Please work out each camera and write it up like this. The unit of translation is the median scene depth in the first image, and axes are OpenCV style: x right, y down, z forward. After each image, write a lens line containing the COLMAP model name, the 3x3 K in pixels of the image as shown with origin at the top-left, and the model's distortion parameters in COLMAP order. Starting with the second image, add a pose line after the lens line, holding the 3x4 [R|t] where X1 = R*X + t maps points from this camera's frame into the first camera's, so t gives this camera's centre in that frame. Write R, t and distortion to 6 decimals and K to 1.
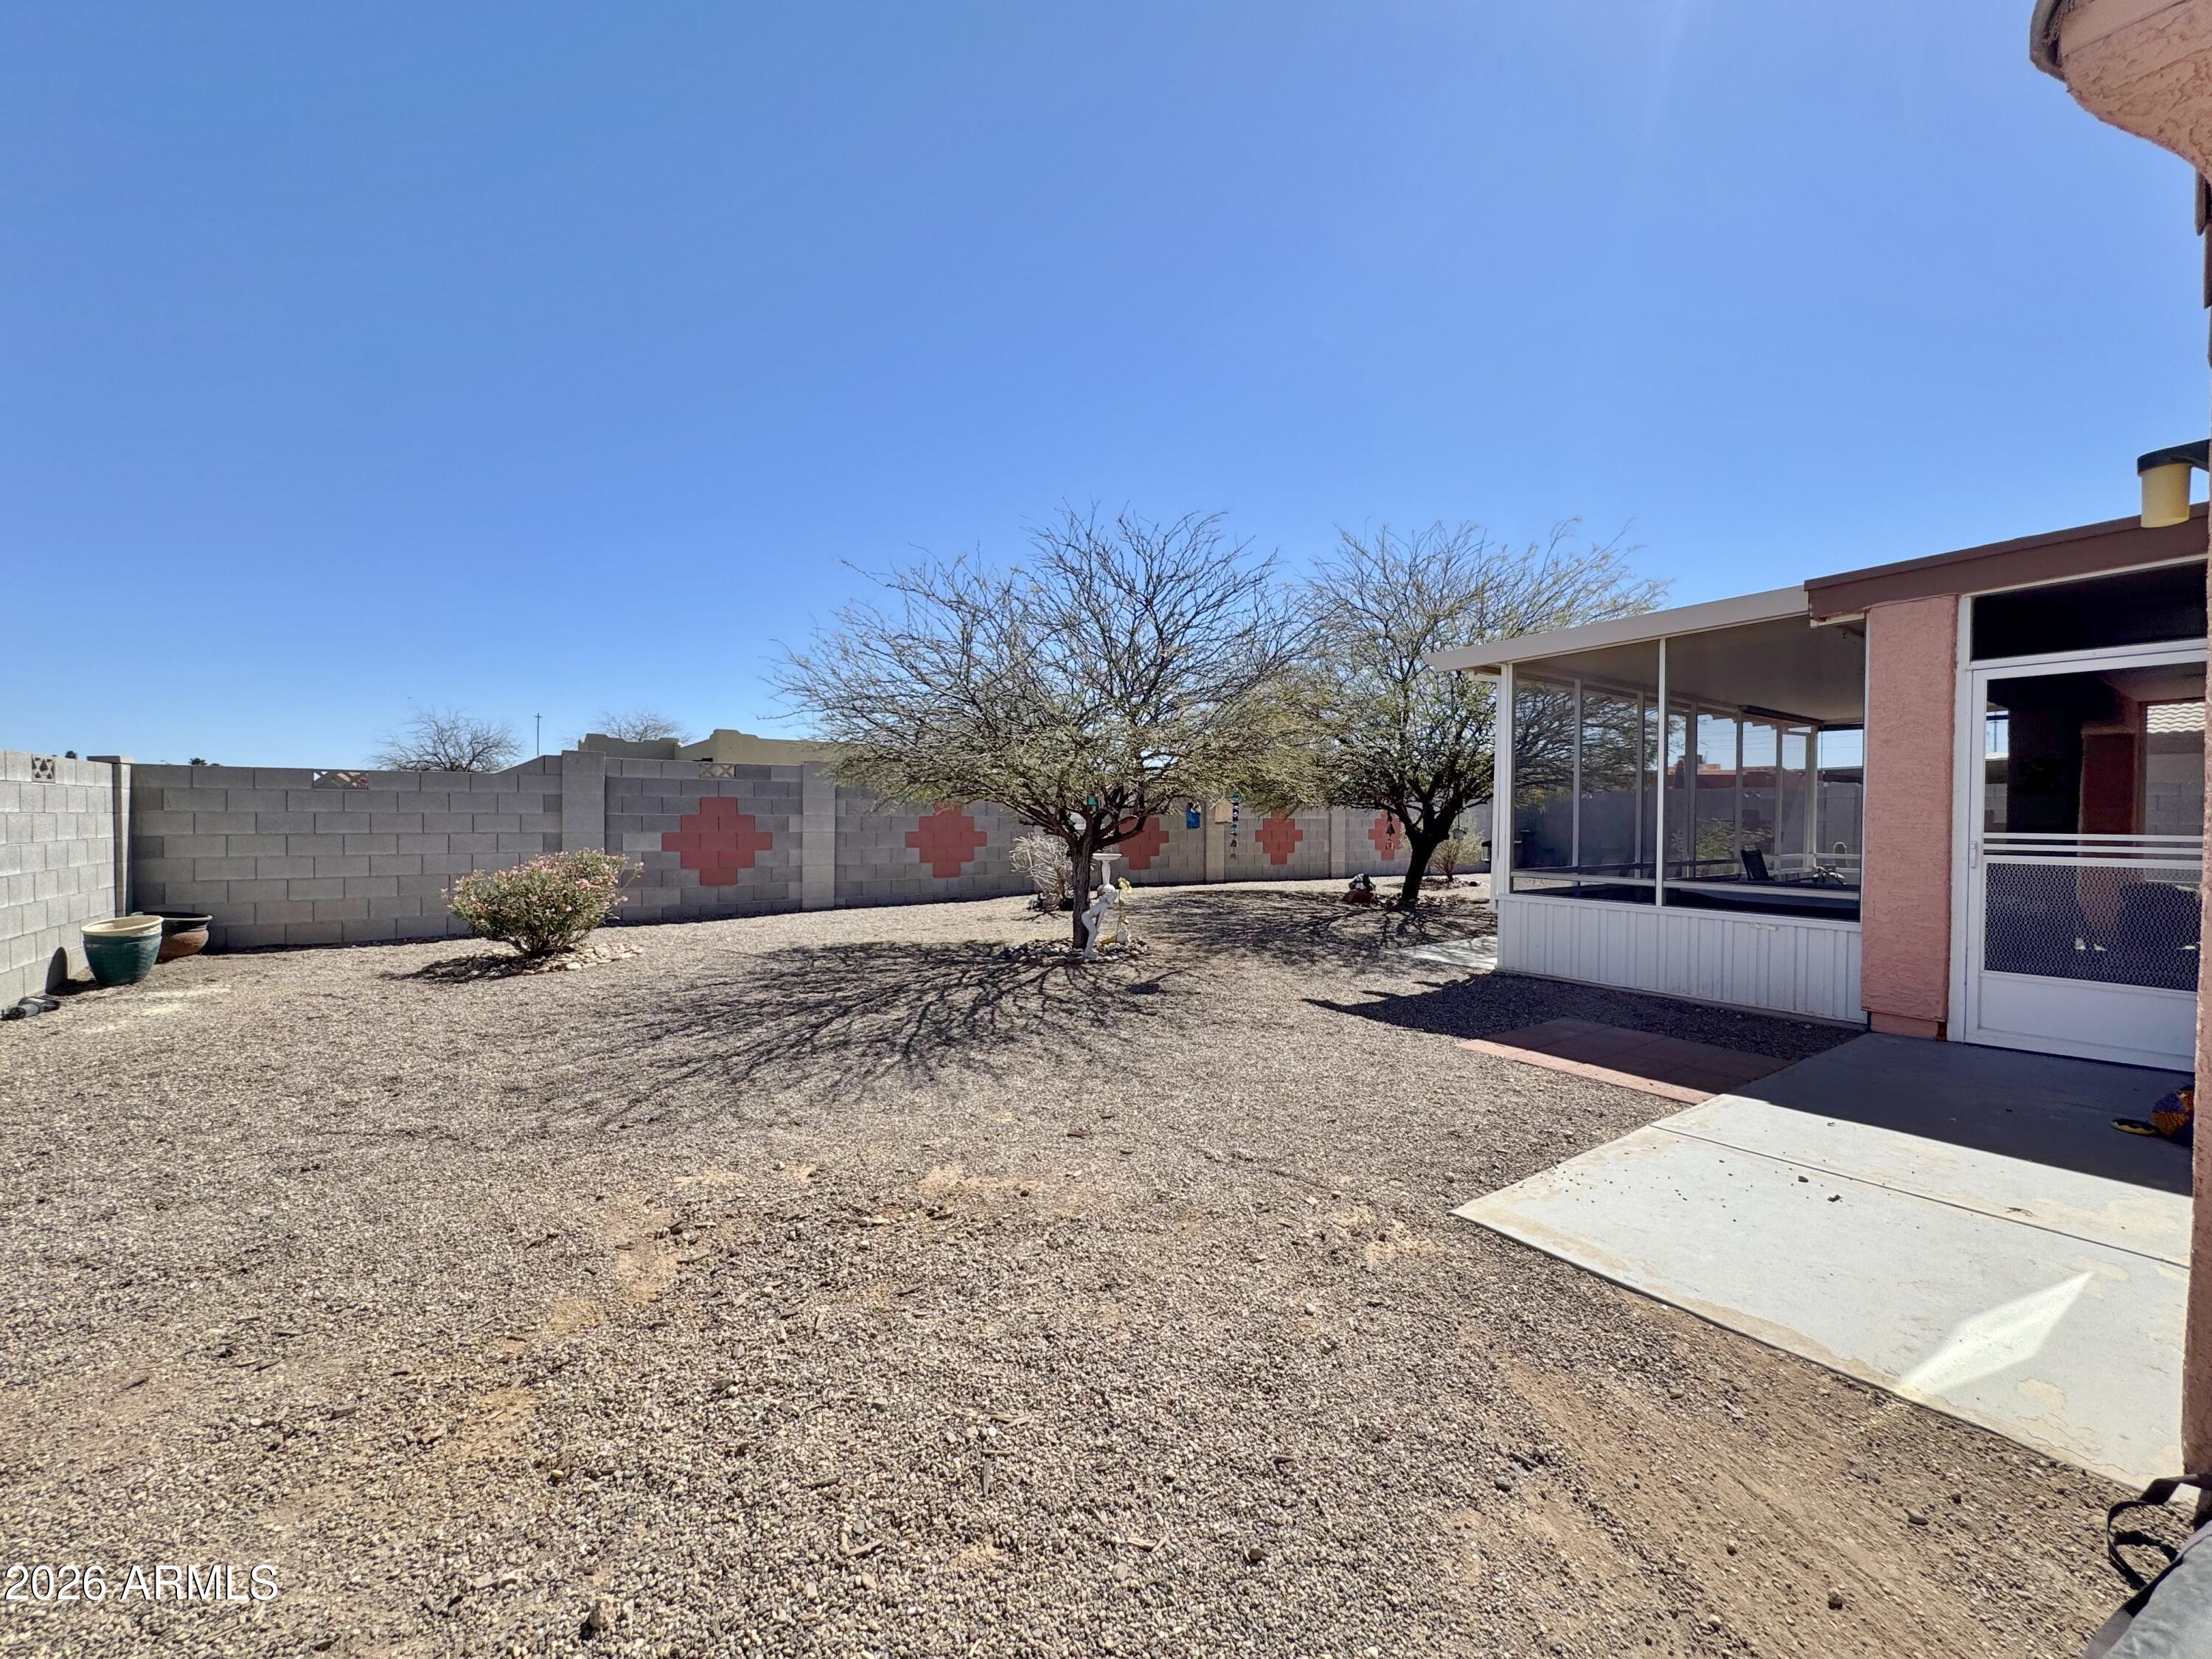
lens RADIAL K [[891.5, 0, 1109.6], [0, 891.5, 825.8], [0, 0, 1]] dist [-0.003367, 0.000057]
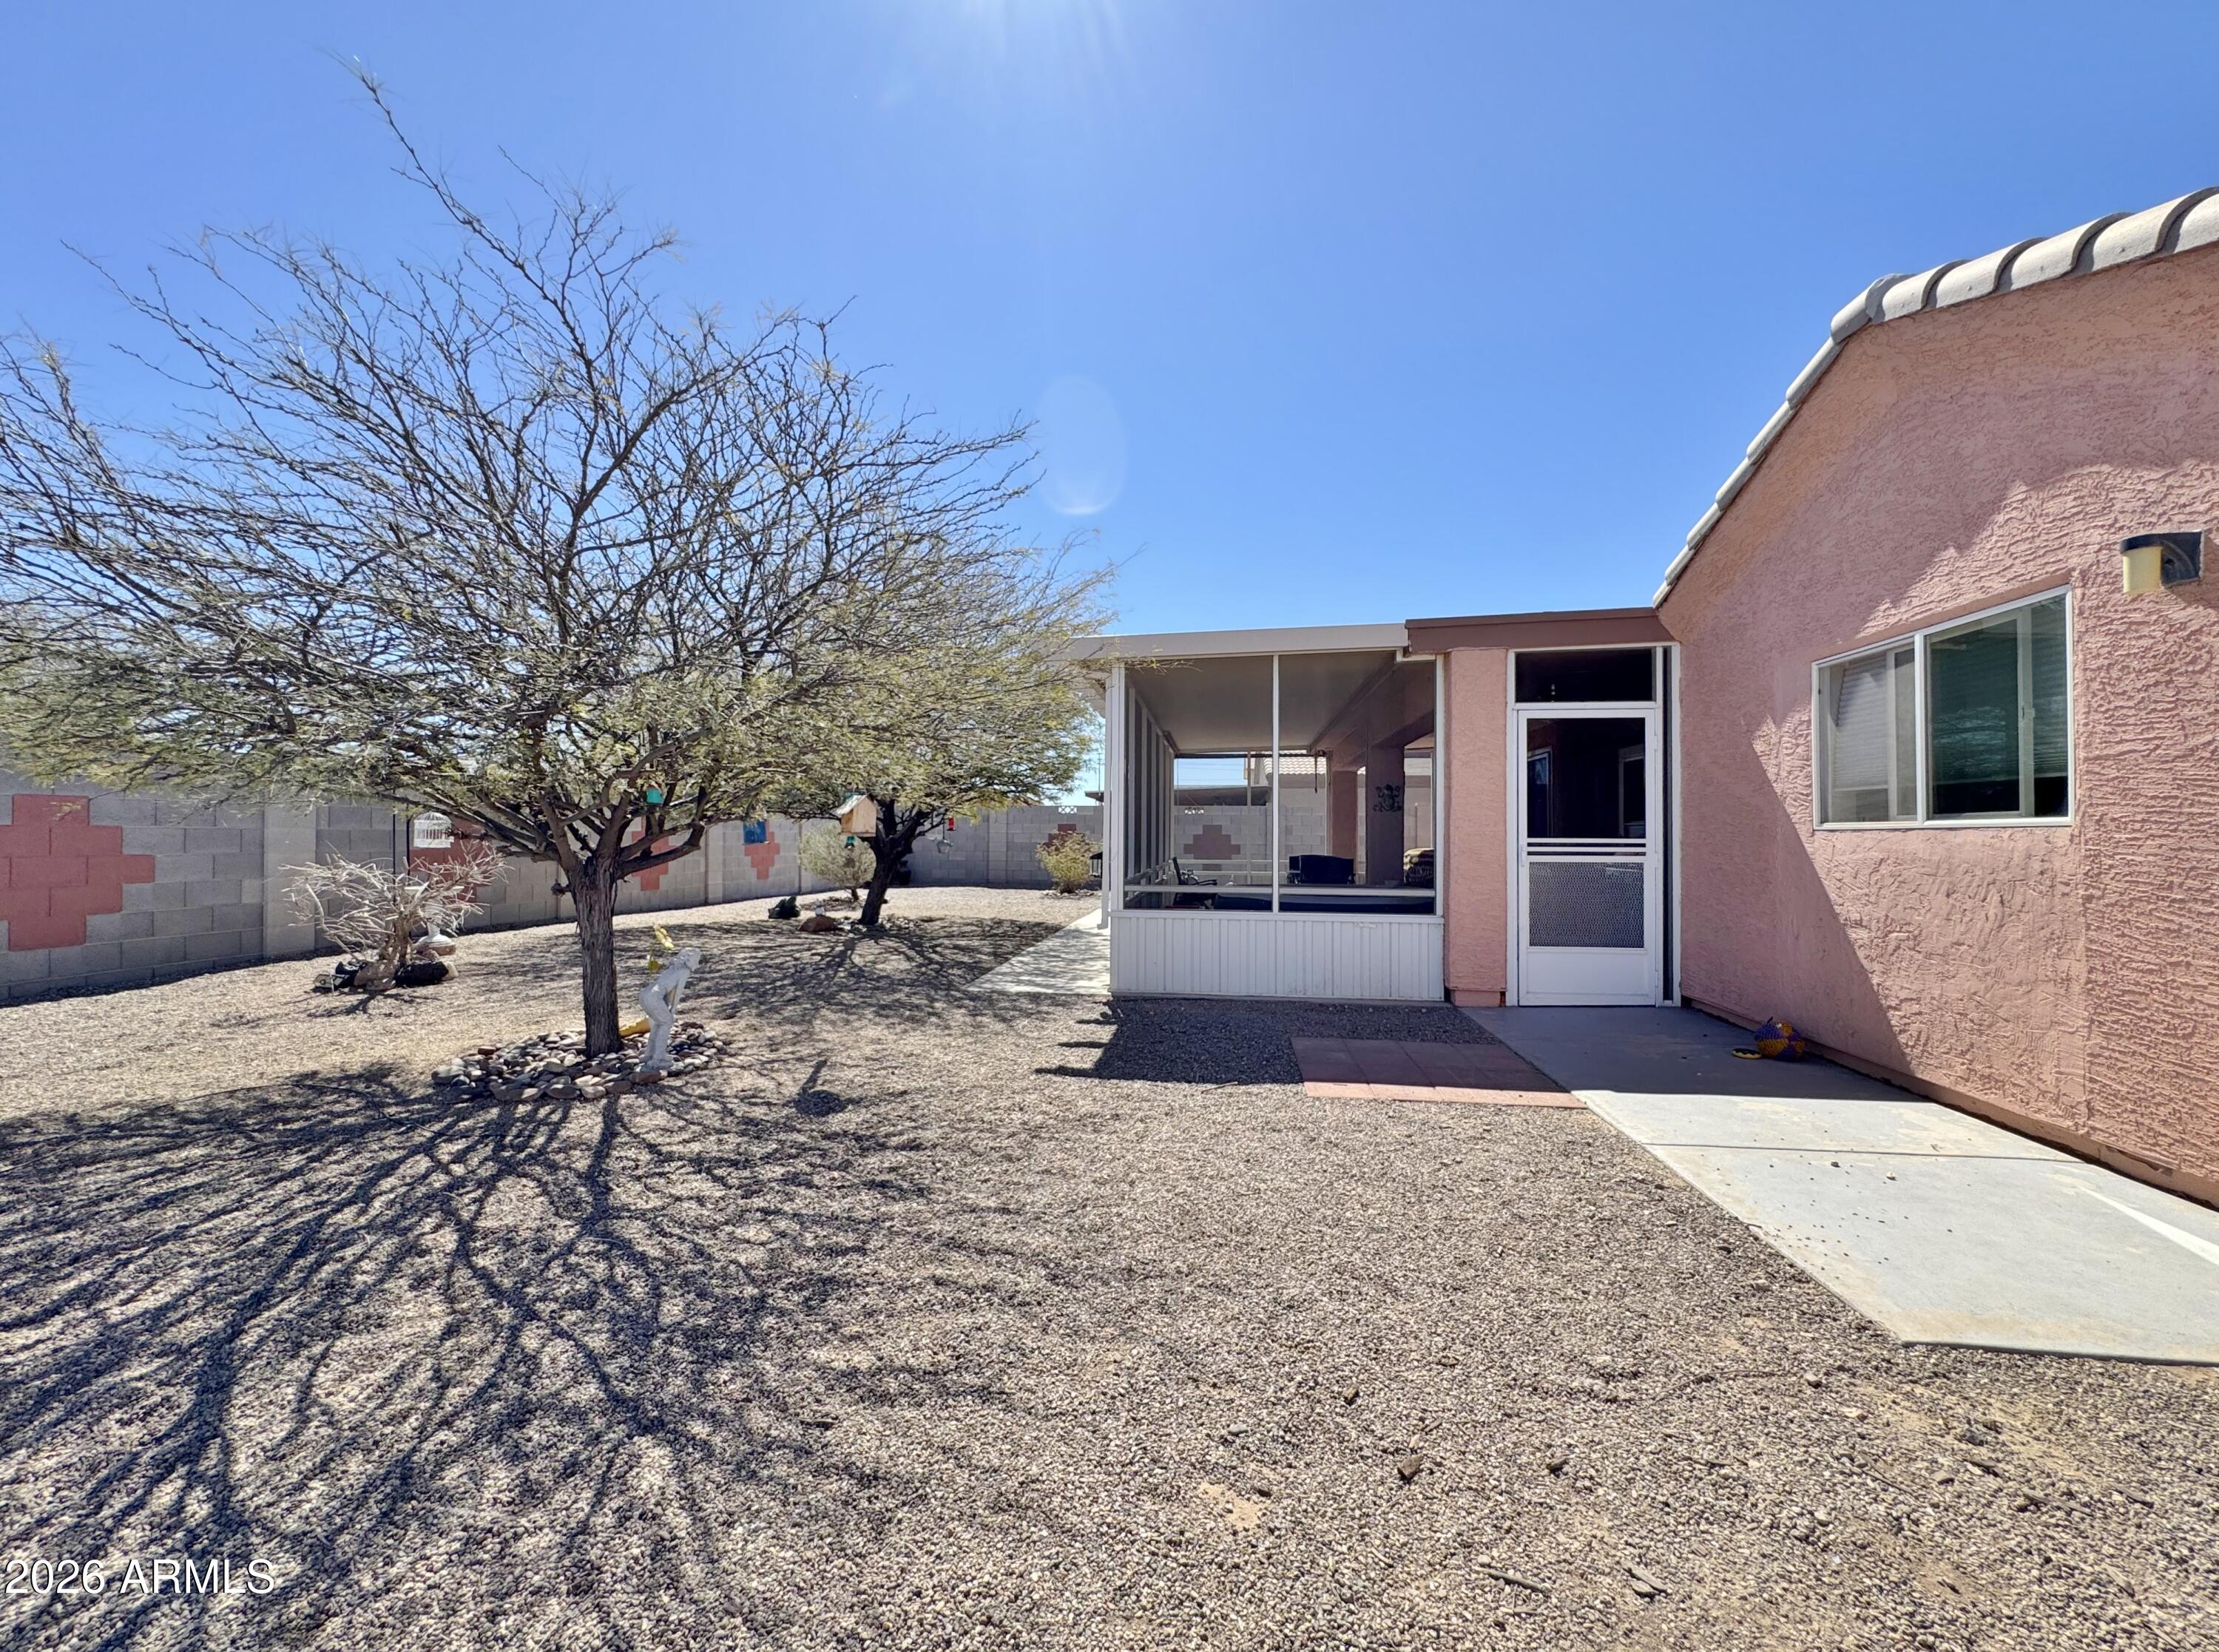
lens RADIAL K [[894.2, 0, 1105.2], [0, 894.2, 835.2], [0, 0, 1]] dist [-0.003367, 0.000057]
pose [[0.679468, -0.003520, 0.733696, -0.363439], [0.008974, 0.999954, -0.003513, 0.002280], [-0.733650, 0.008971, 0.679468, 0.570678]]
